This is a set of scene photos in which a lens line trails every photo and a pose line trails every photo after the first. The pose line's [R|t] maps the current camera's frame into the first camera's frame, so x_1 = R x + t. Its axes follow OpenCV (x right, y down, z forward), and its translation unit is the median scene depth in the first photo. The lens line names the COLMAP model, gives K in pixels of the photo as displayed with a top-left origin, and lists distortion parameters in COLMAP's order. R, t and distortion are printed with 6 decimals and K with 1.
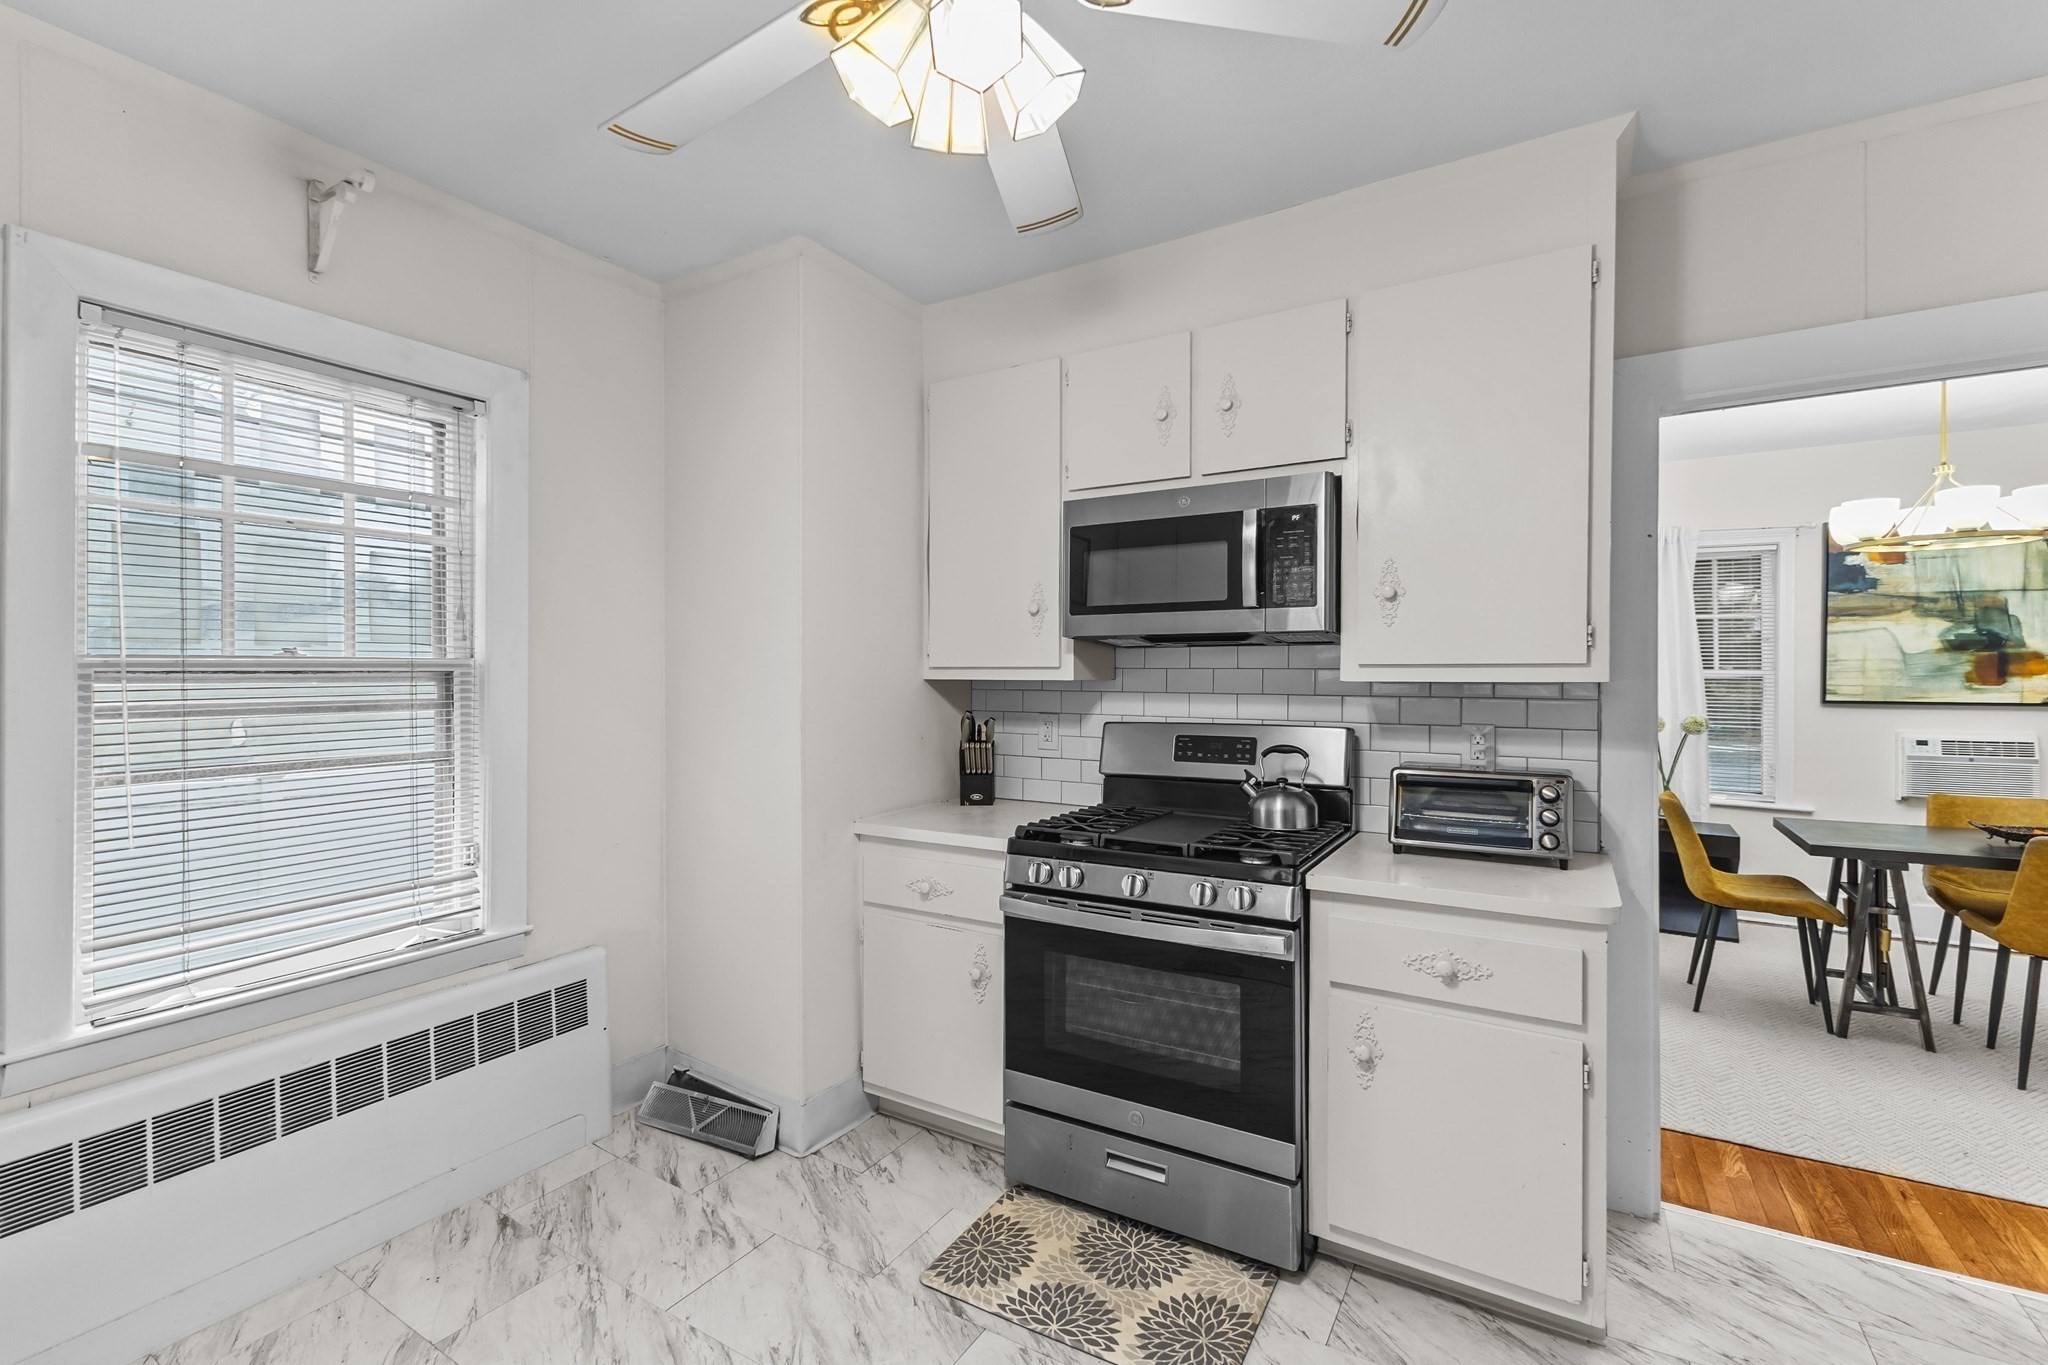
lens RADIAL K [[888.2, 0, 1020.8], [0, 888.2, 680.5], [0, 0, 1]] dist [0.004568, -0.000936]
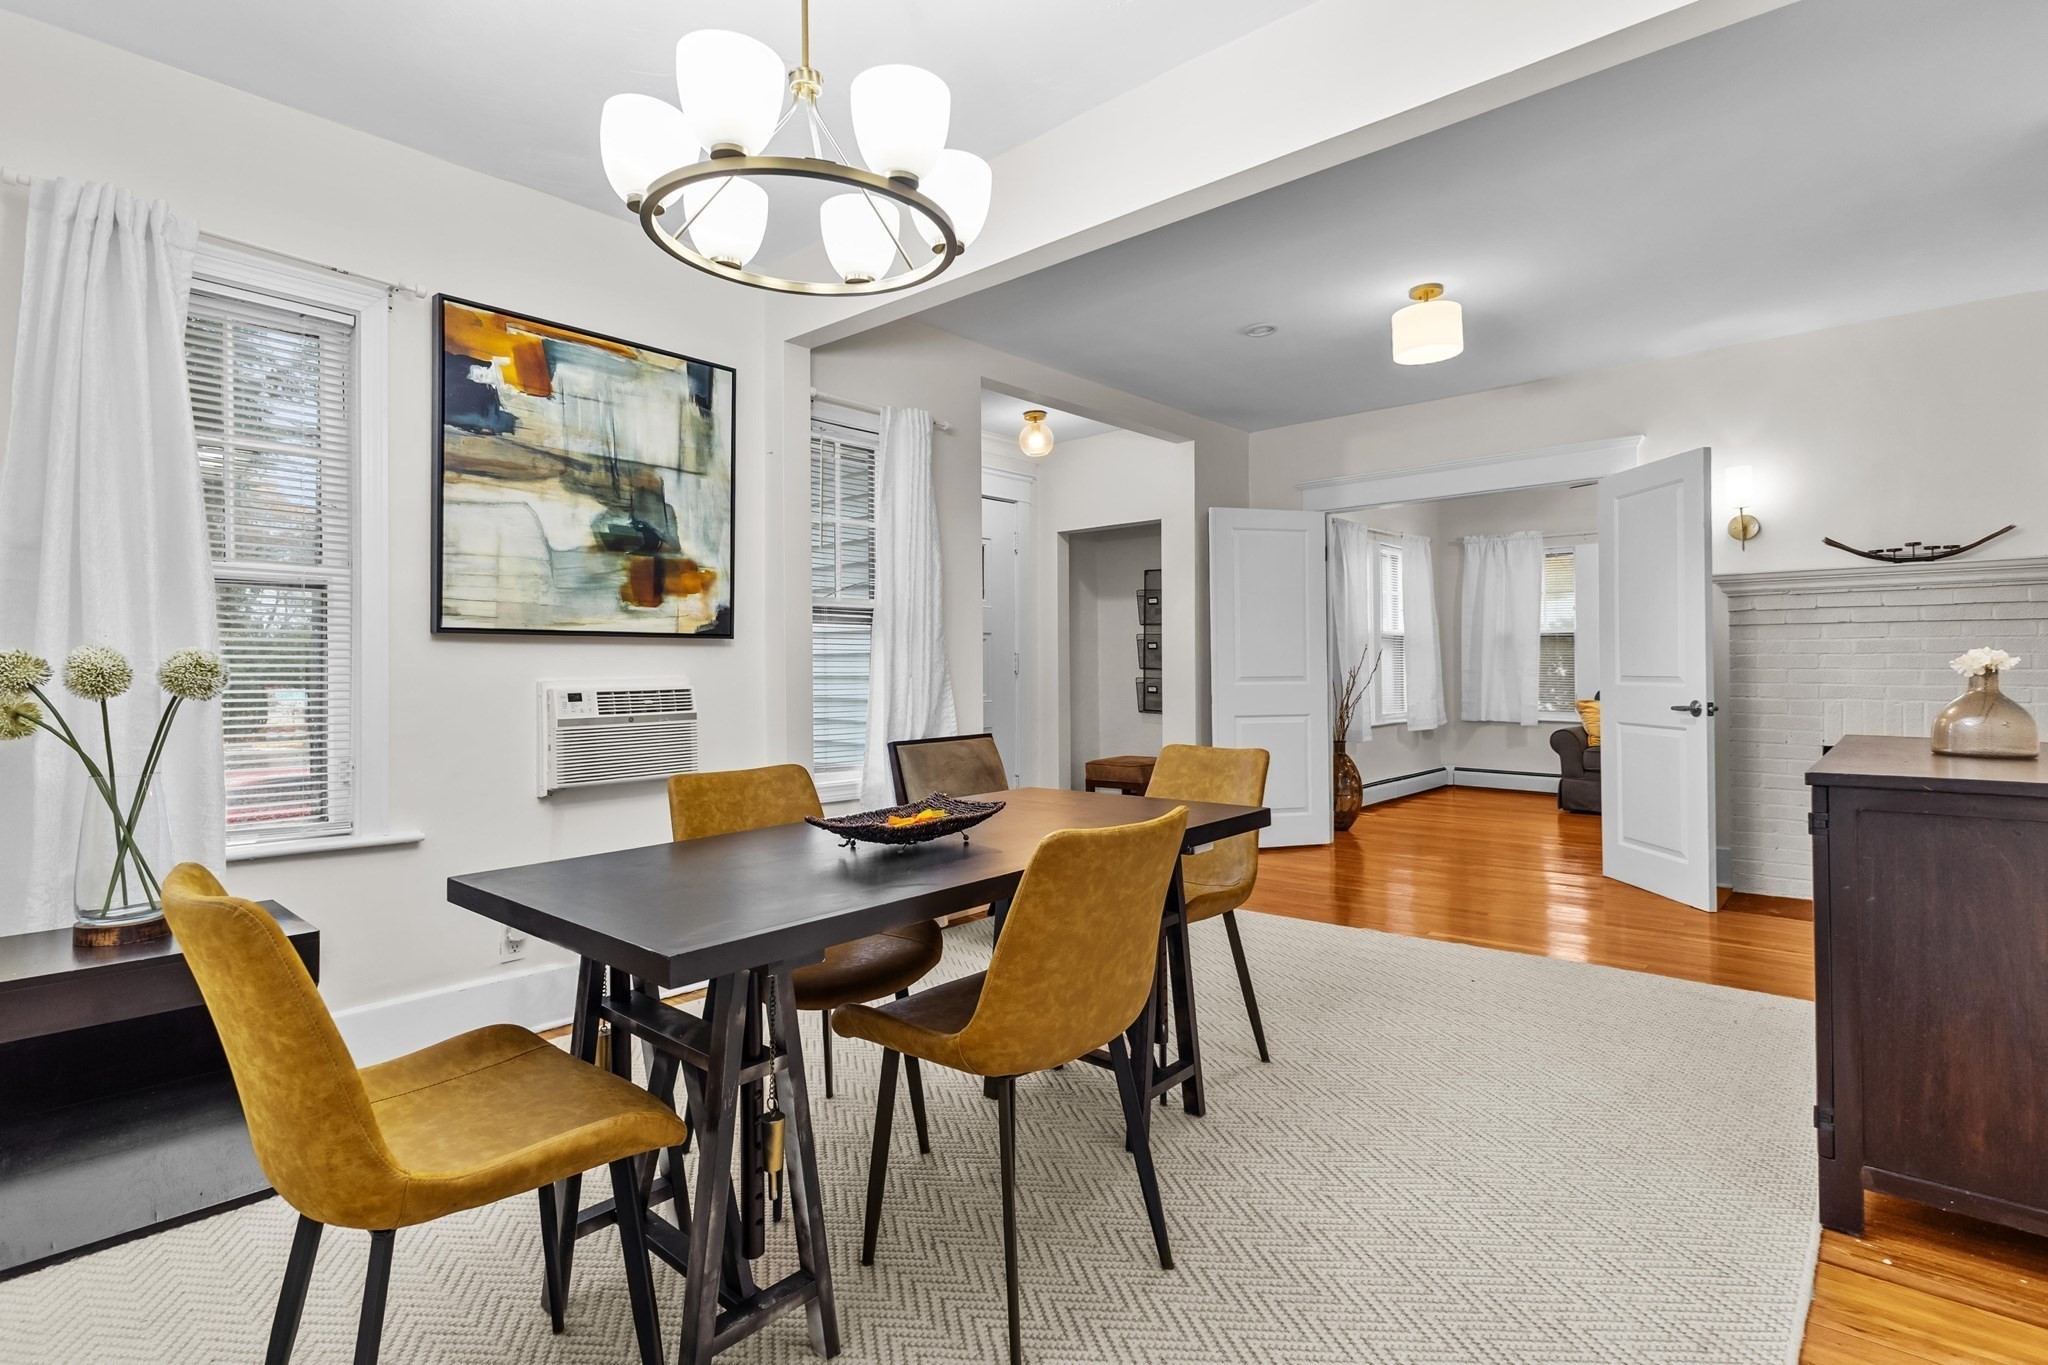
lens RADIAL K [[1000.8, 0, 1043.8], [0, 1000.8, 658.6], [0, 0, 1]] dist [-0.004148, -0.000355]
pose [[0.159394, 0.011006, 0.987154, 0.387983], [0.017069, 0.999758, -0.013903, 0.058350], [-0.987067, 0.019066, 0.159168, 0.575226]]
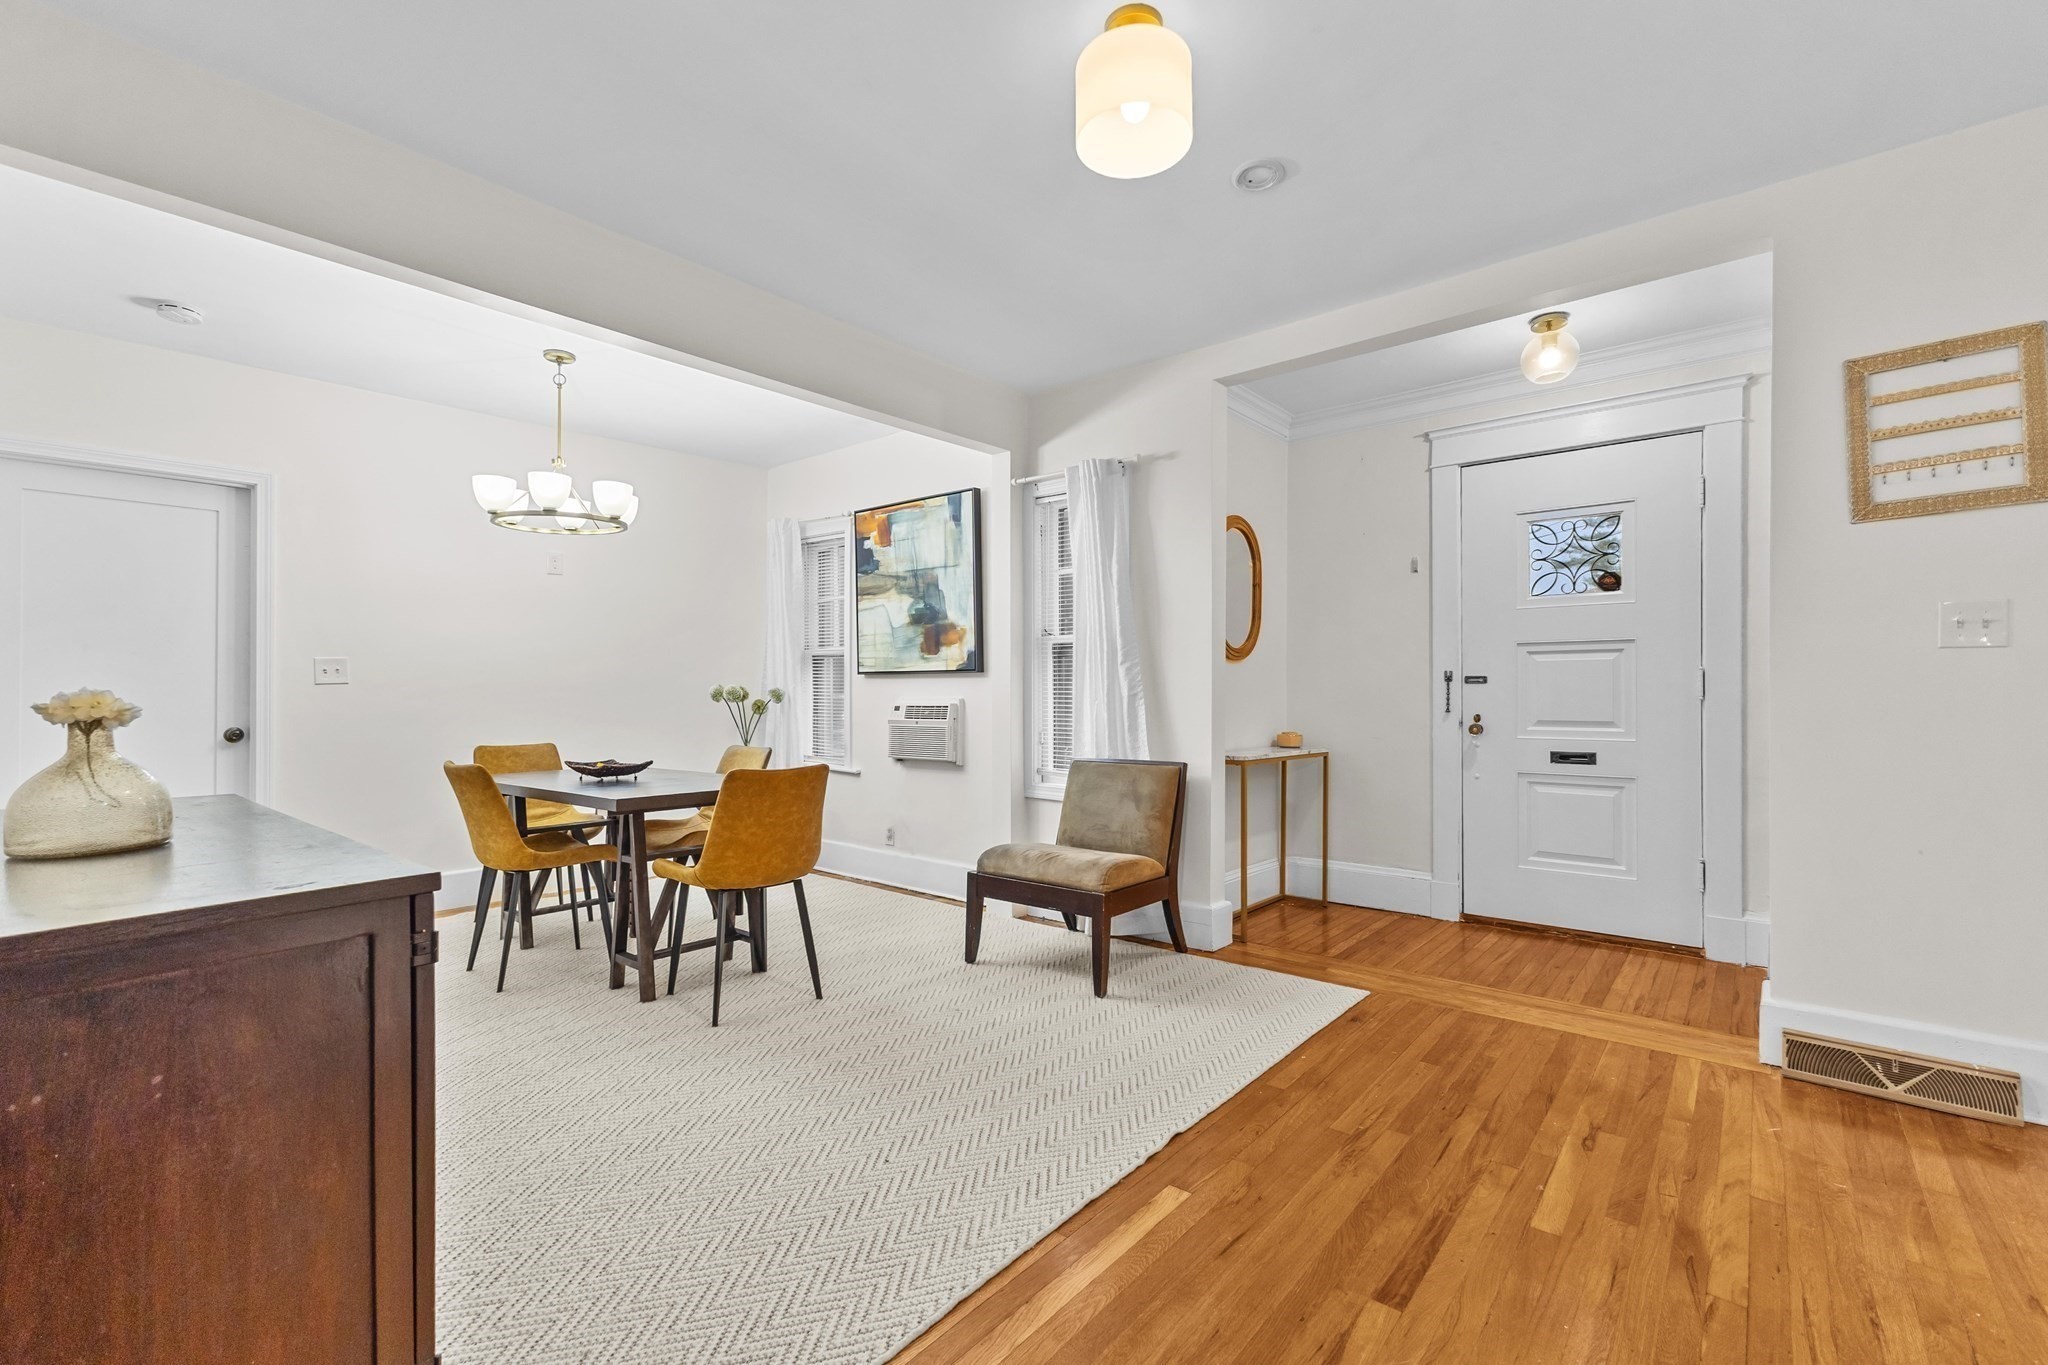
lens RADIAL K [[888.2, 0, 1040.3], [0, 888.2, 688.5], [0, 0, 1]] dist [0.004568, -0.000936]
pose [[0.992300, -0.006474, -0.123689, 1.321679], [0.005098, 0.999922, -0.011440, 0.058656], [0.123753, 0.010722, 0.992255, -0.064514]]
